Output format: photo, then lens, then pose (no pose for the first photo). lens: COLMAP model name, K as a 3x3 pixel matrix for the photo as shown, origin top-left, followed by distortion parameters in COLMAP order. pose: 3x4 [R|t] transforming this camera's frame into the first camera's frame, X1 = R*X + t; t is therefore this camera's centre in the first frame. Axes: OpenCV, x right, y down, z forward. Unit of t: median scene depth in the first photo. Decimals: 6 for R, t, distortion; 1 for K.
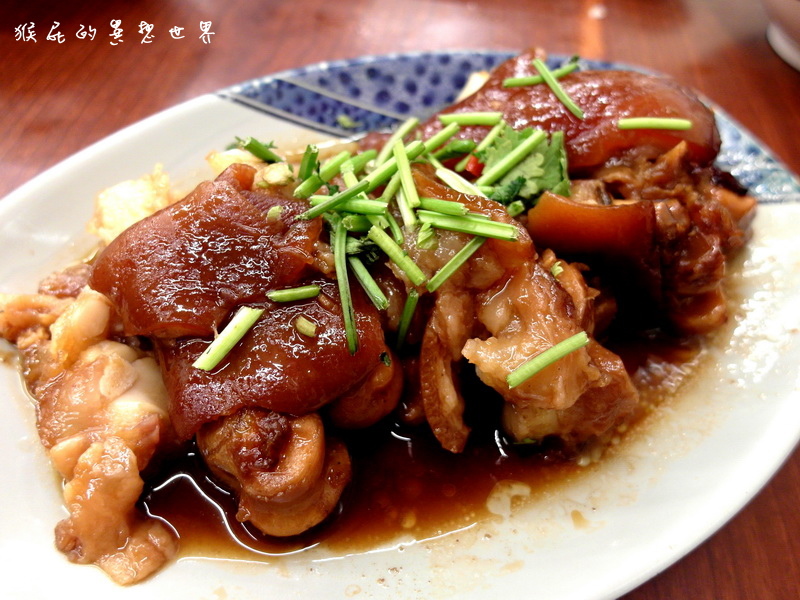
lens RADIAL K [[572.0, 0, 400.0], [0, 572.0, 300.0], [0, 0, 1]] dist [-0.044877, -0.003929]
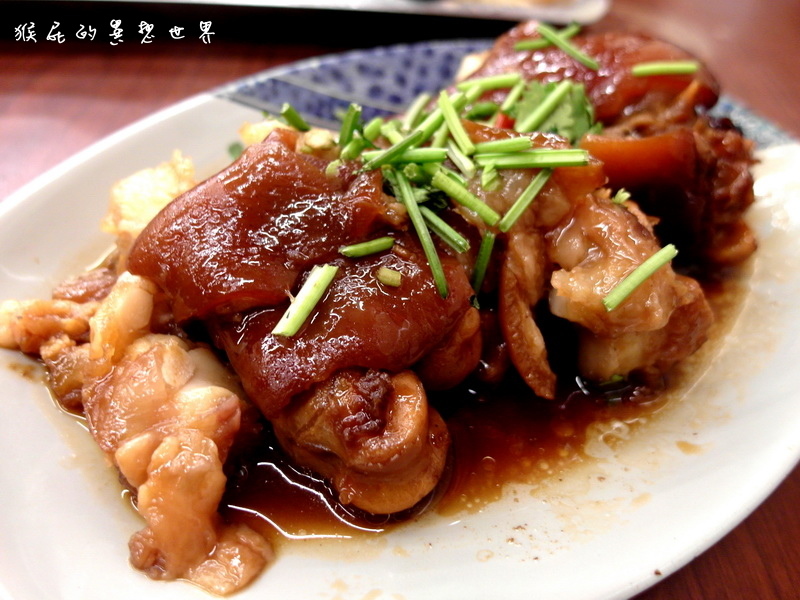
lens RADIAL K [[559.4, 0, 400.0], [0, 559.4, 300.0], [0, 0, 1]] dist [-0.035449, -0.000238]
pose [[0.984425, -0.124463, 0.124163, -0.251249], [0.135098, 0.987496, -0.081242, 0.151783], [-0.112499, 0.096751, 0.988930, 0.093661]]
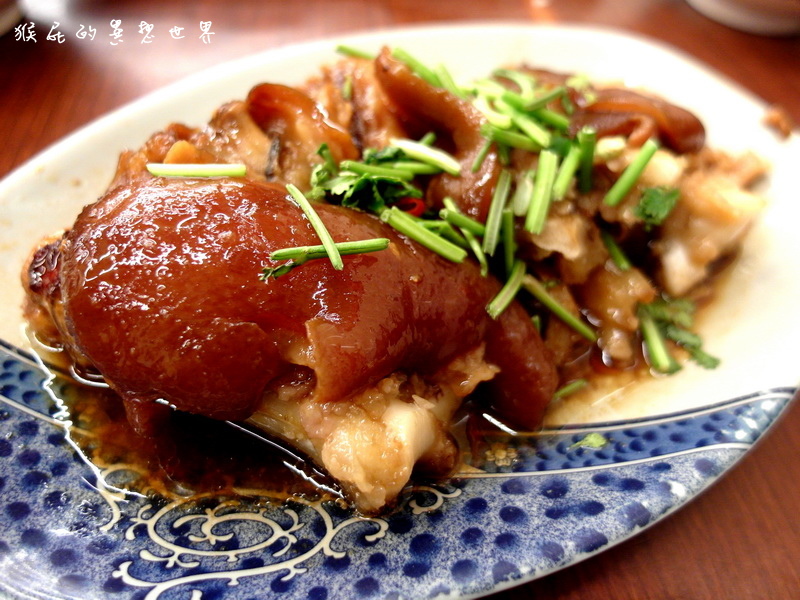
lens RADIAL K [[559.4, 0, 400.0], [0, 559.4, 300.0], [0, 0, 1]] dist [-0.035449, -0.000238]
pose [[-0.990158, -0.010730, -0.139542, 0.329309], [-0.131290, -0.274128, 0.952689, -1.322011], [-0.048475, 0.961633, 0.270022, 1.095809]]
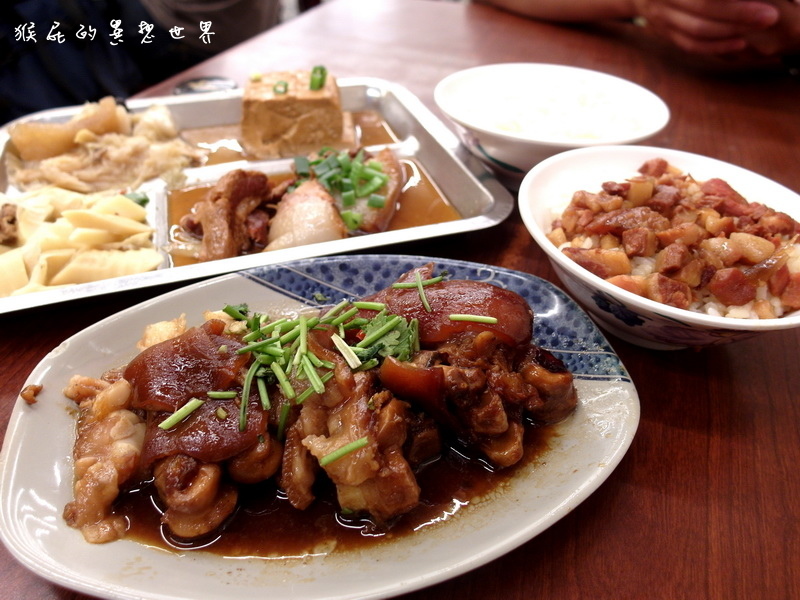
lens RADIAL K [[572.0, 0, 400.0], [0, 572.0, 300.0], [0, 0, 1]] dist [-0.044877, -0.003929]
pose [[0.976912, 0.092070, -0.192785, 0.643231], [-0.139590, 0.958200, -0.249734, 0.068965], [0.161734, 0.270879, 0.948929, -0.635737]]
